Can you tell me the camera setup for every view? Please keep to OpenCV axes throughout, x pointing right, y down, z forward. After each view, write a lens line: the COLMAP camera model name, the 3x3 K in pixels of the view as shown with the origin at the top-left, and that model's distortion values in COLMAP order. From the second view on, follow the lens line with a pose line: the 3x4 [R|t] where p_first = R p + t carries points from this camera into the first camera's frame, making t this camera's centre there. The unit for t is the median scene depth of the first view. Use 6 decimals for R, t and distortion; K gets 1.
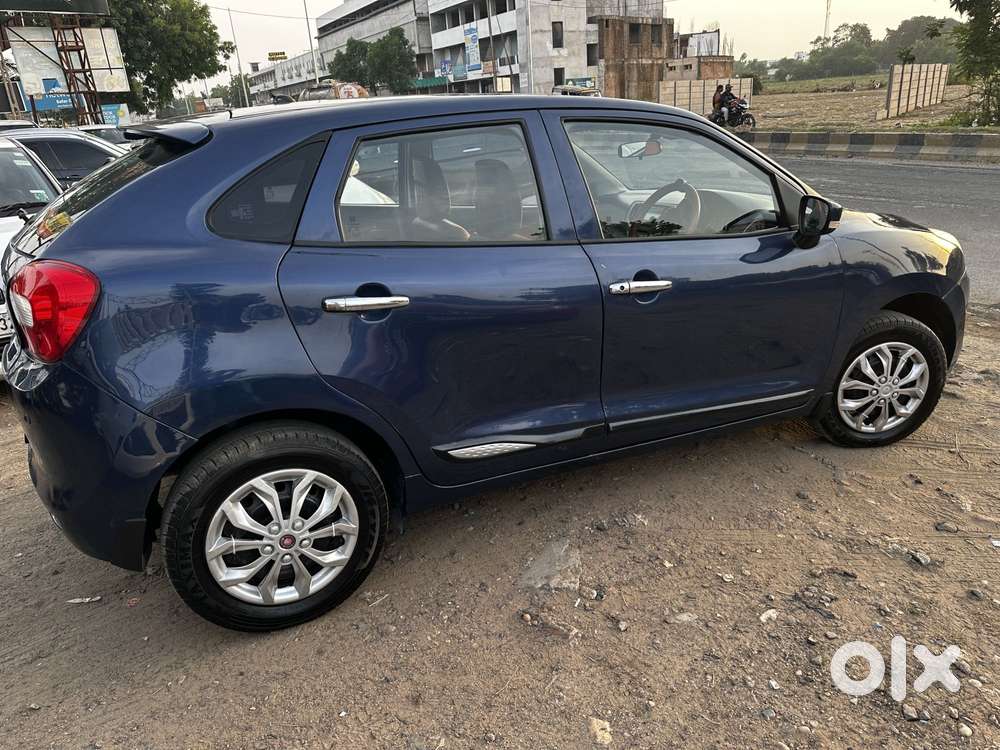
lens RADIAL K [[723.3, 0, 502.5], [0, 723.3, 380.0], [0, 0, 1]] dist [0.028142, -0.037903]
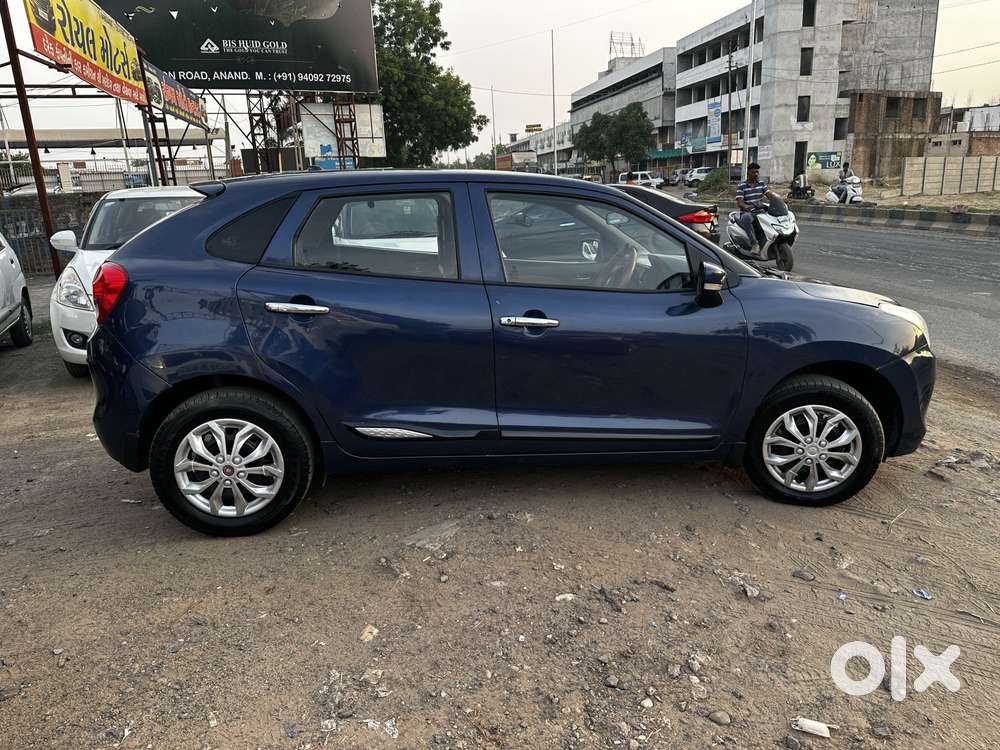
lens RADIAL K [[723.3, 0, 502.5], [0, 723.3, 380.0], [0, 0, 1]] dist [0.028142, -0.037903]
pose [[0.945973, 0.113747, -0.303640, 0.065129], [-0.139087, 0.988268, -0.063101, 0.006607], [0.292900, 0.101924, 0.950695, -0.021938]]
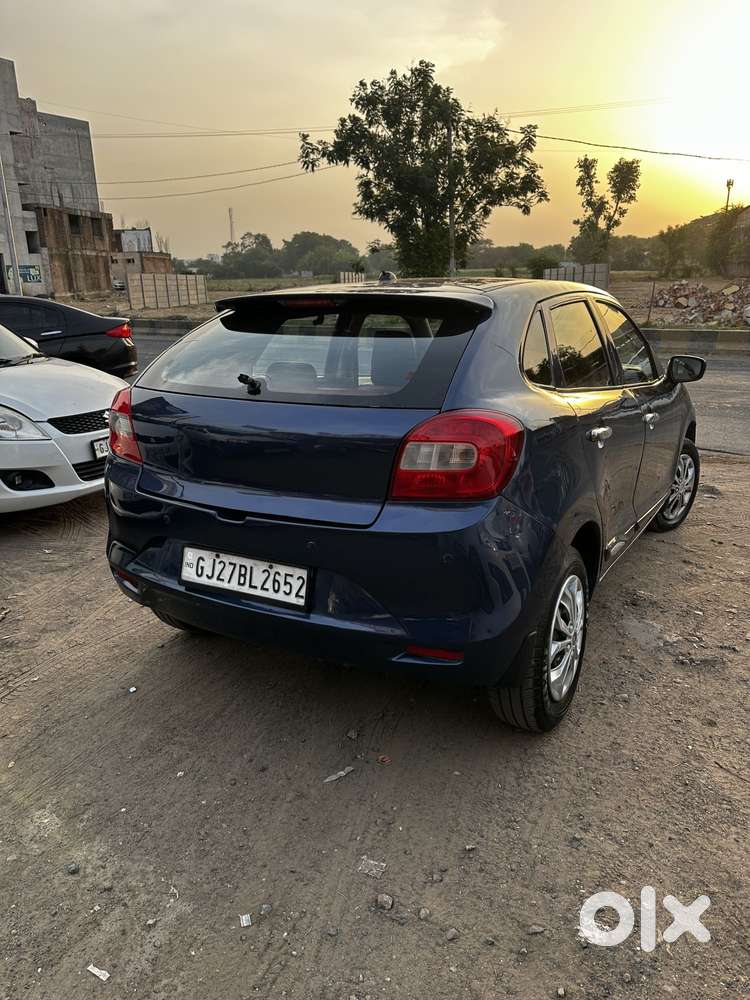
lens RADIAL K [[720.9, 0, 375.0], [0, 720.9, 500.0], [0, 0, 1]] dist [0.039662, -0.053770]
pose [[0.832746, -0.117524, 0.541038, -0.123276], [0.166731, 0.985080, -0.042648, -0.000296], [-0.527953, 0.125723, 0.839916, 0.016662]]
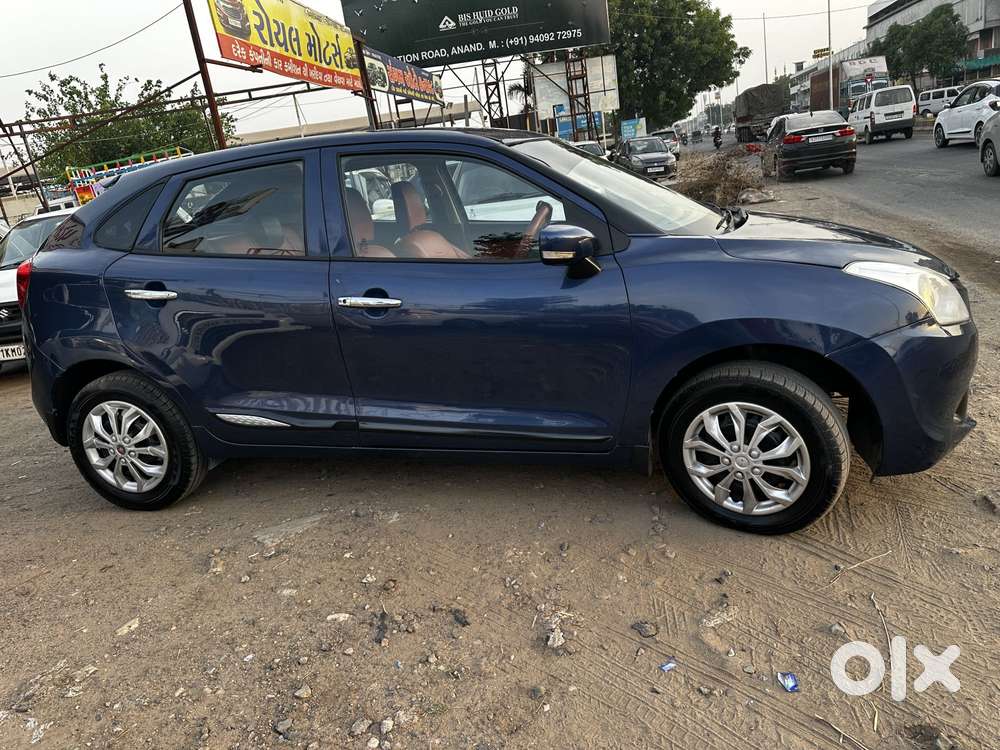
lens RADIAL K [[720.9, 0, 500.0], [0, 720.9, 375.0], [0, 0, 1]] dist [0.039662, -0.053770]
pose [[0.760538, 0.144426, -0.633027, 0.128940], [-0.148926, 0.987757, 0.046434, -0.012192], [0.631983, 0.058960, 0.772736, 0.034192]]
